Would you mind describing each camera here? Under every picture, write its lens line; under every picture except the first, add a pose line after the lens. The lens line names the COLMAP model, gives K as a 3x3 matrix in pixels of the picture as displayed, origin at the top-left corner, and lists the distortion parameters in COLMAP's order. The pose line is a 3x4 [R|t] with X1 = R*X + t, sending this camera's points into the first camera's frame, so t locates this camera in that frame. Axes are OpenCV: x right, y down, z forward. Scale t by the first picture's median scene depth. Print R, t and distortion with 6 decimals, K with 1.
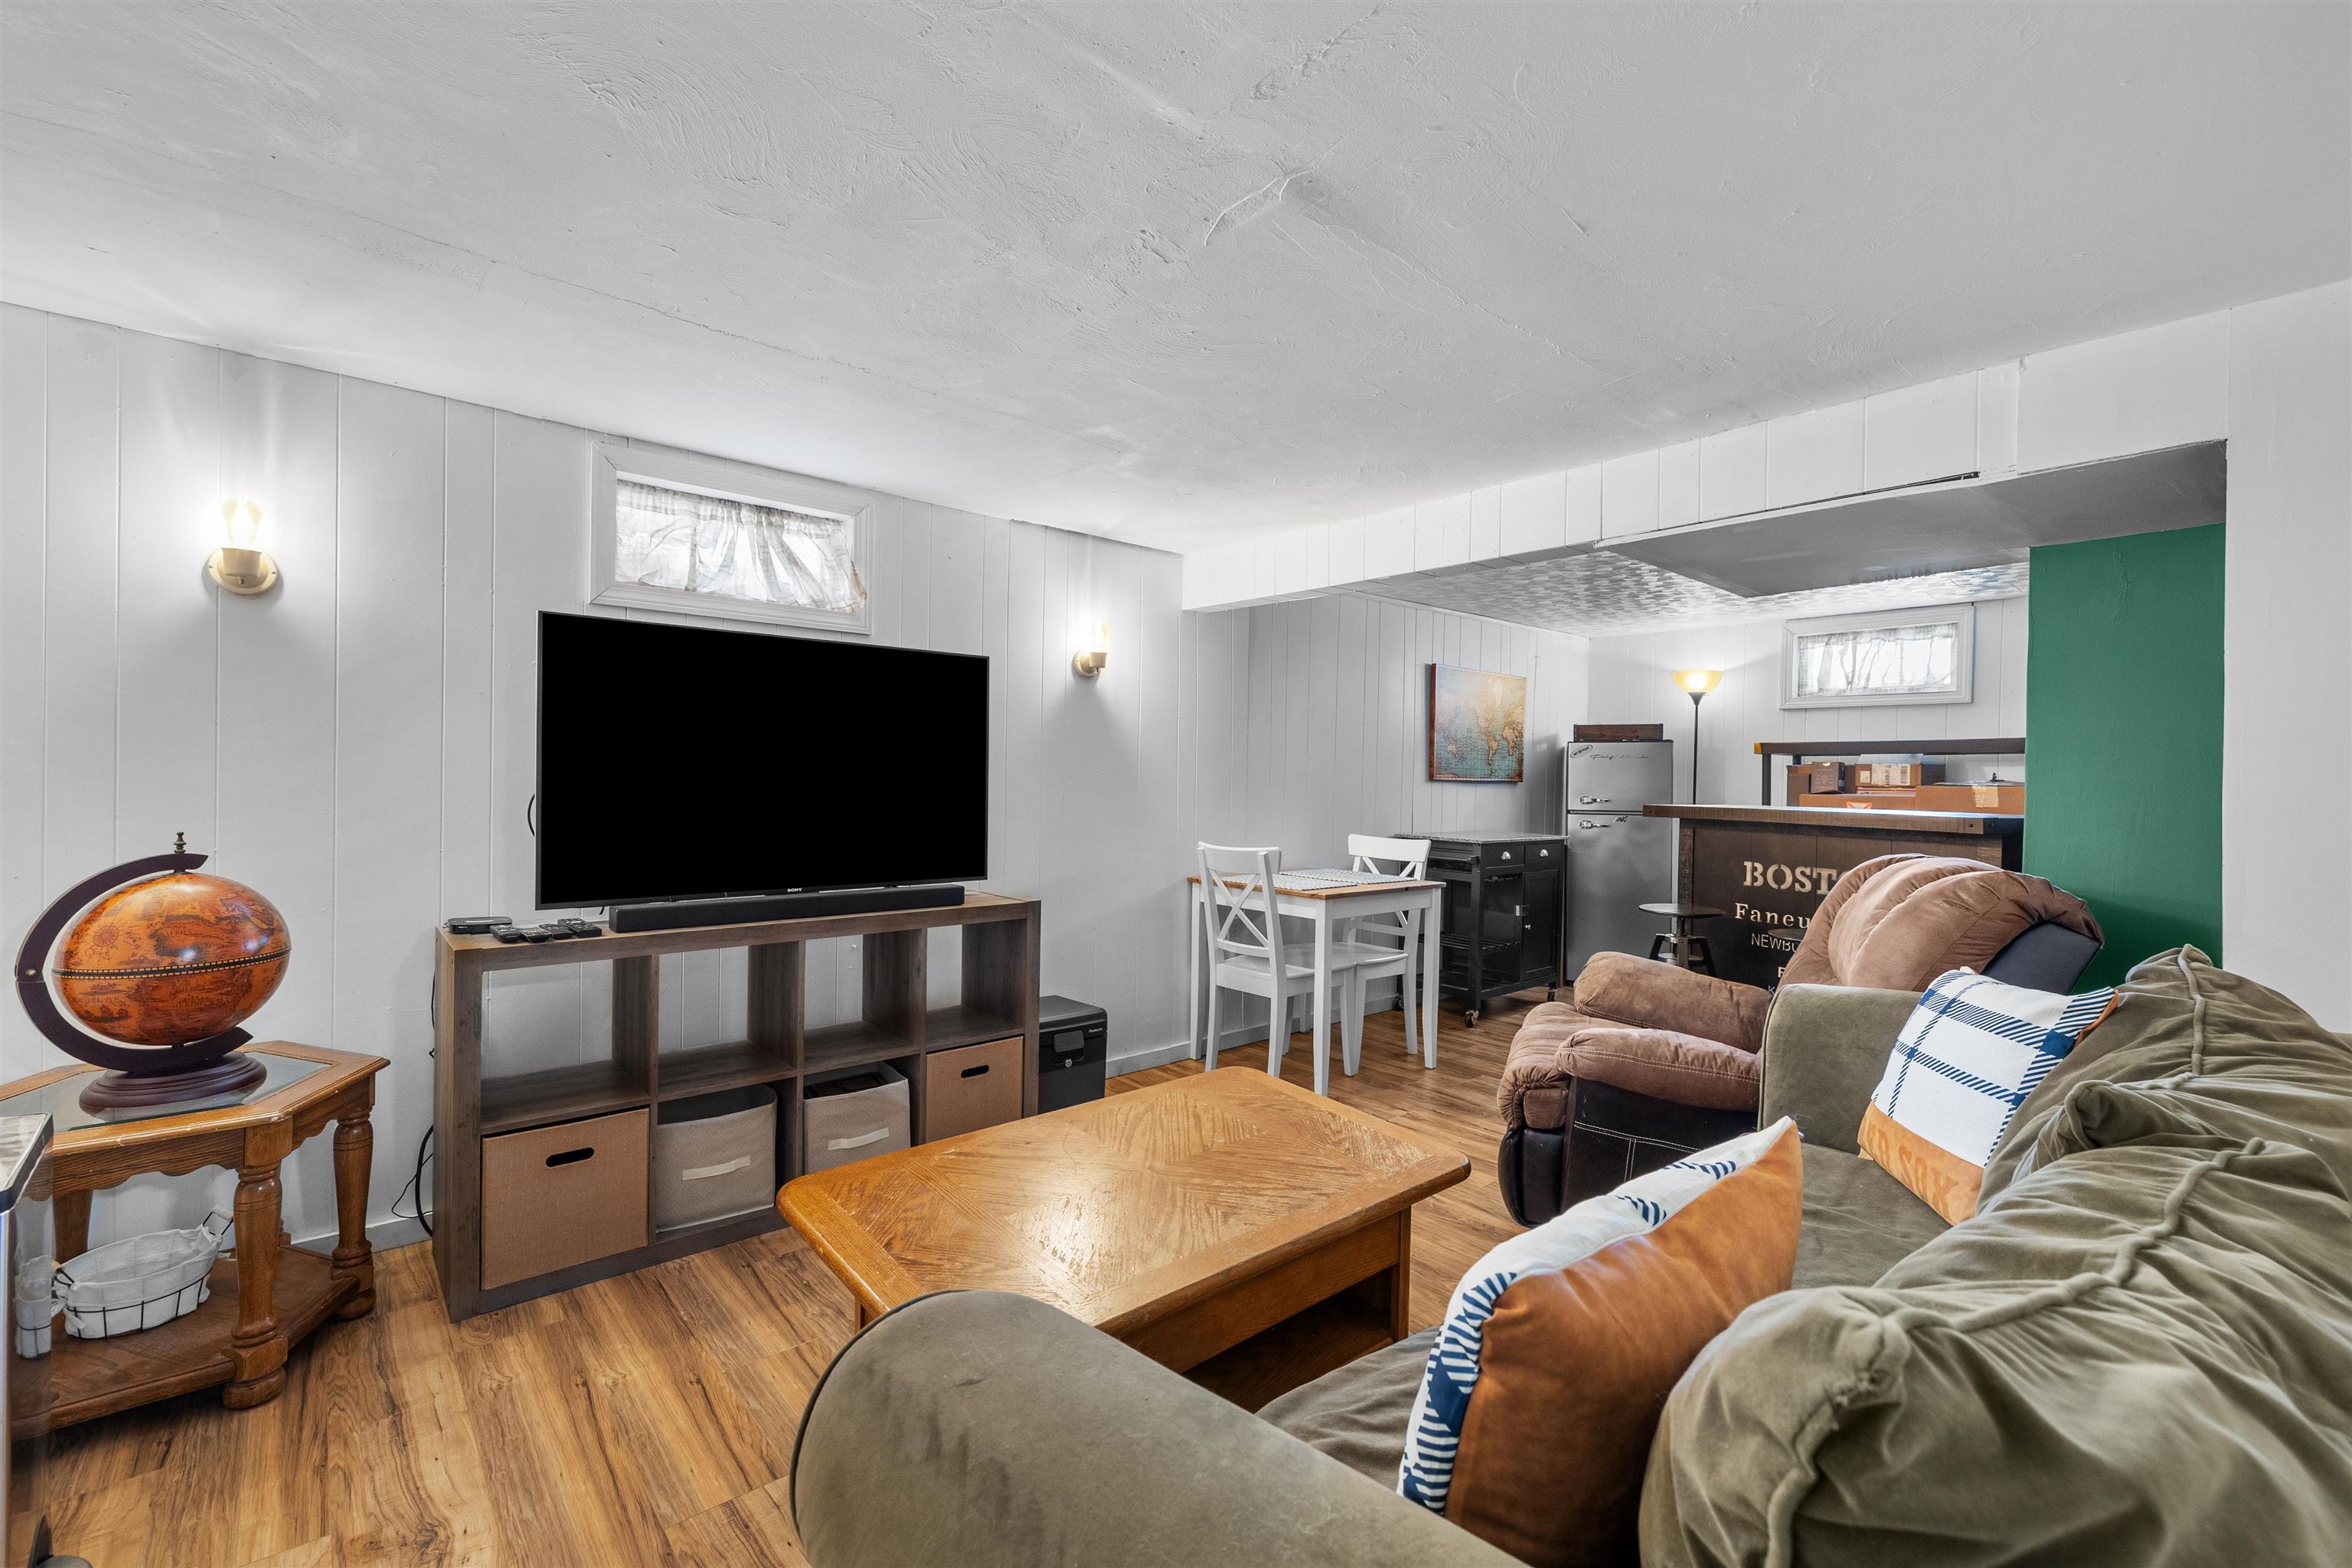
lens RADIAL K [[995.5, 0, 1173.6], [0, 995.5, 782.4], [0, 0, 1]] dist [-0.000086, -0.000186]
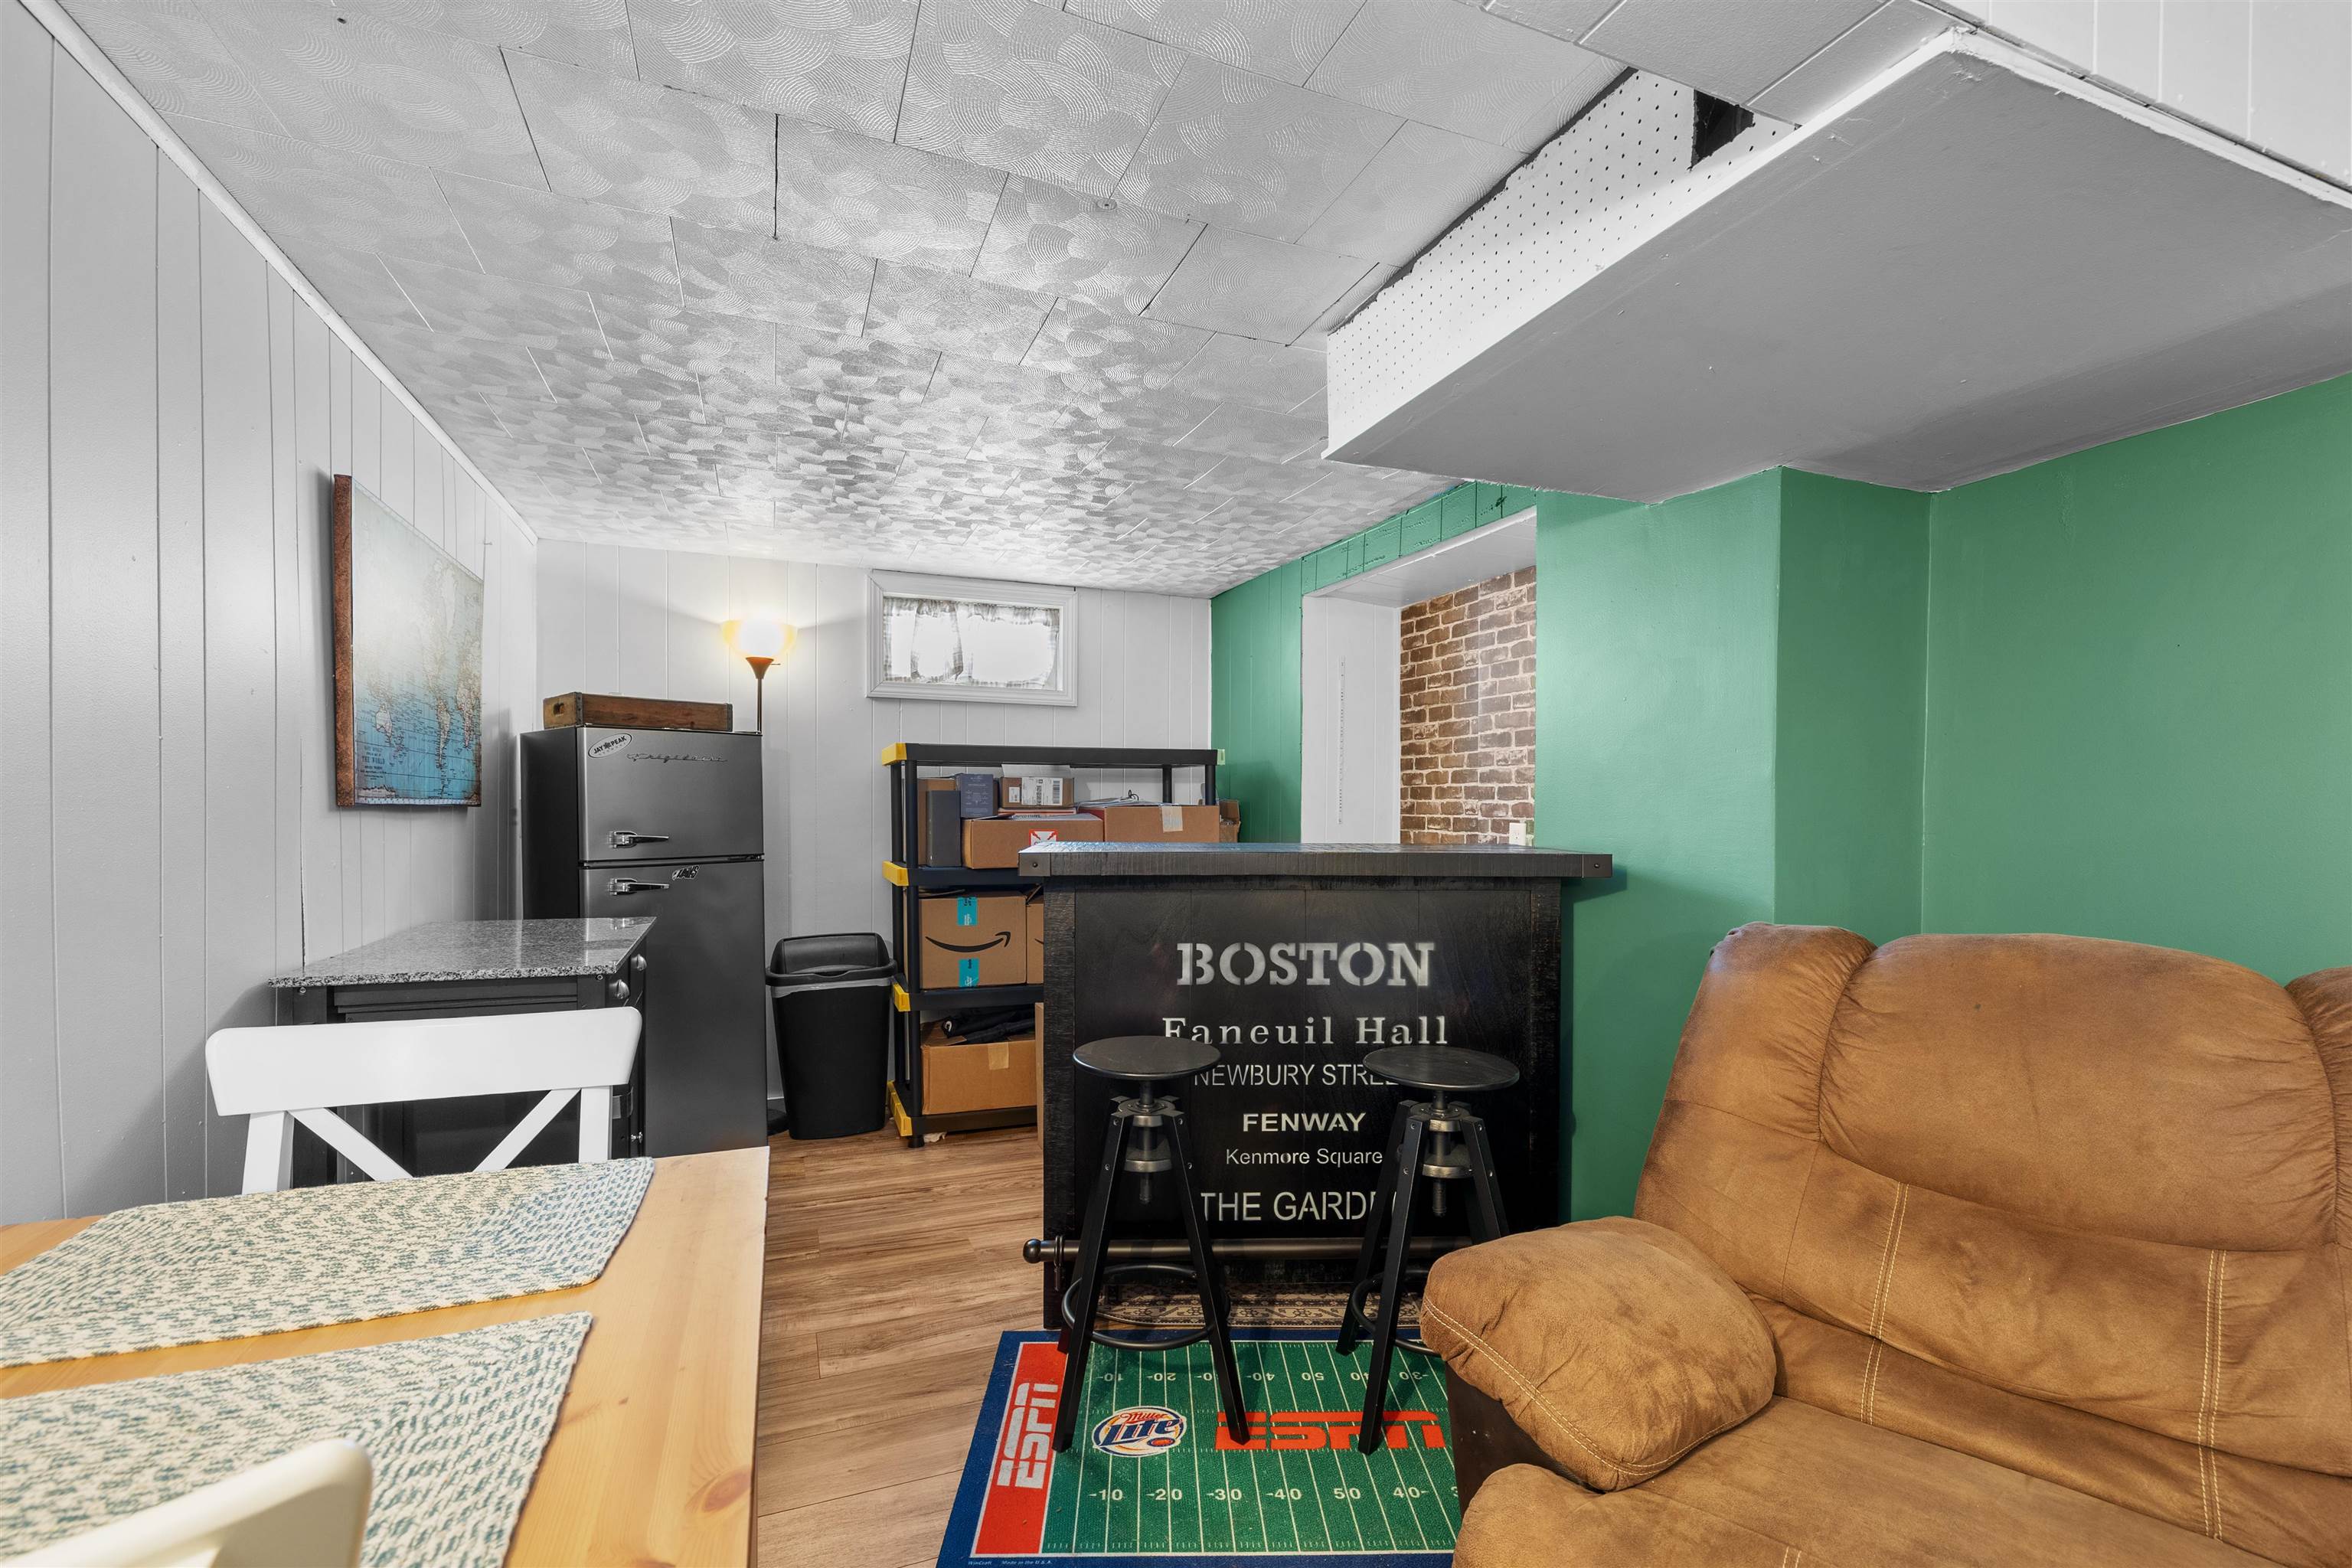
lens RADIAL K [[995.5, 0, 1154.3], [0, 995.5, 797.2], [0, 0, 1]] dist [-0.000086, -0.000186]
pose [[0.319194, -0.004195, 0.947680, 0.019537], [0.003570, 0.999988, 0.003225, -0.005911], [-0.947683, 0.002354, 0.319206, 0.676599]]
